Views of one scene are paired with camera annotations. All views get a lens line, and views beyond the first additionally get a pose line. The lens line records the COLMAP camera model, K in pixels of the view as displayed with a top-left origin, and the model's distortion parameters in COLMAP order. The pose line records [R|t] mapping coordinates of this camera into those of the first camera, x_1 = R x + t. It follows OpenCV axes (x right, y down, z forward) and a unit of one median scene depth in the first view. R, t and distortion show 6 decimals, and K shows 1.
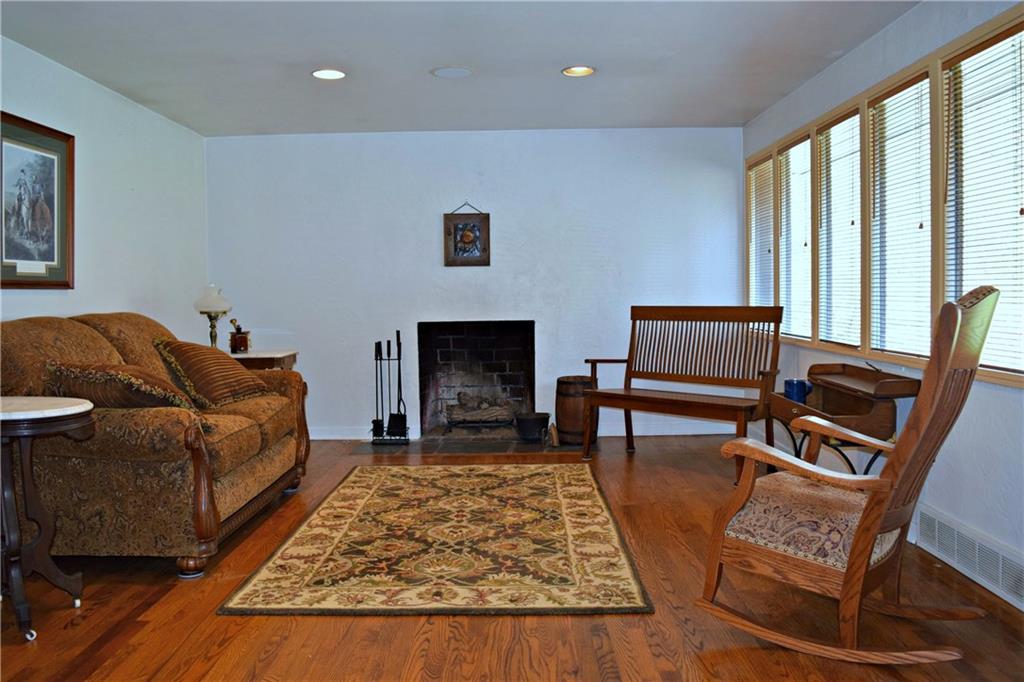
lens RADIAL K [[801.6, 0, 512.0], [0, 801.6, 341.0], [0, 0, 1]] dist [-0.083470, 0.000717]
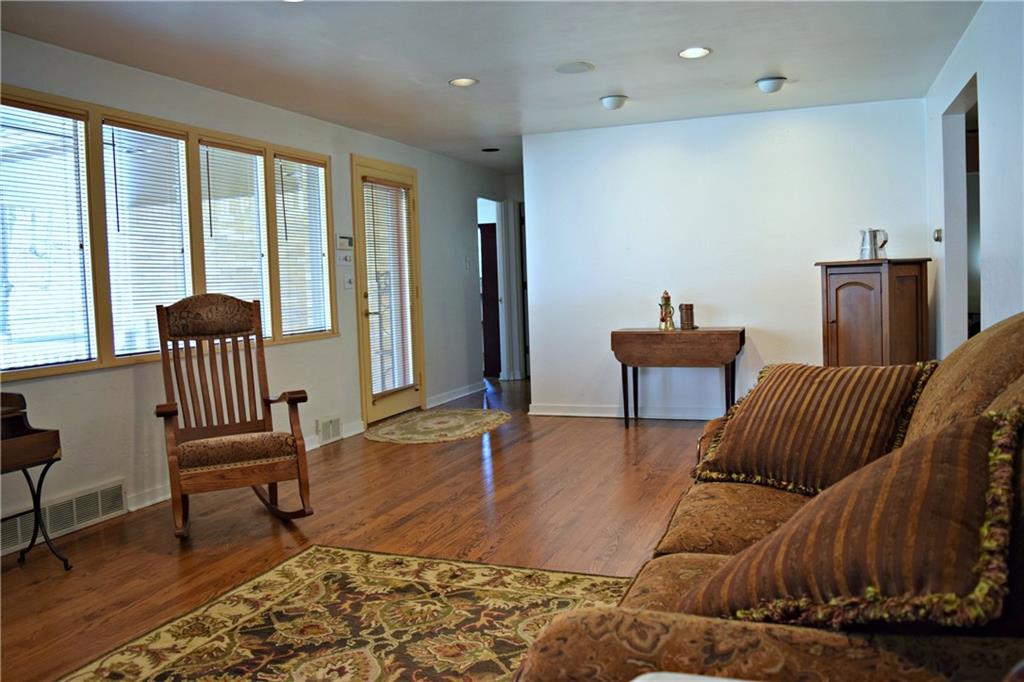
lens RADIAL K [[801.6, 0, 512.0], [0, 801.6, 341.0], [0, 0, 1]] dist [-0.083470, 0.000717]
pose [[-0.934219, 0.022124, 0.356014, -0.509024], [0.069688, 0.990162, 0.121335, -0.099711], [-0.349827, 0.138163, -0.926570, 1.786654]]
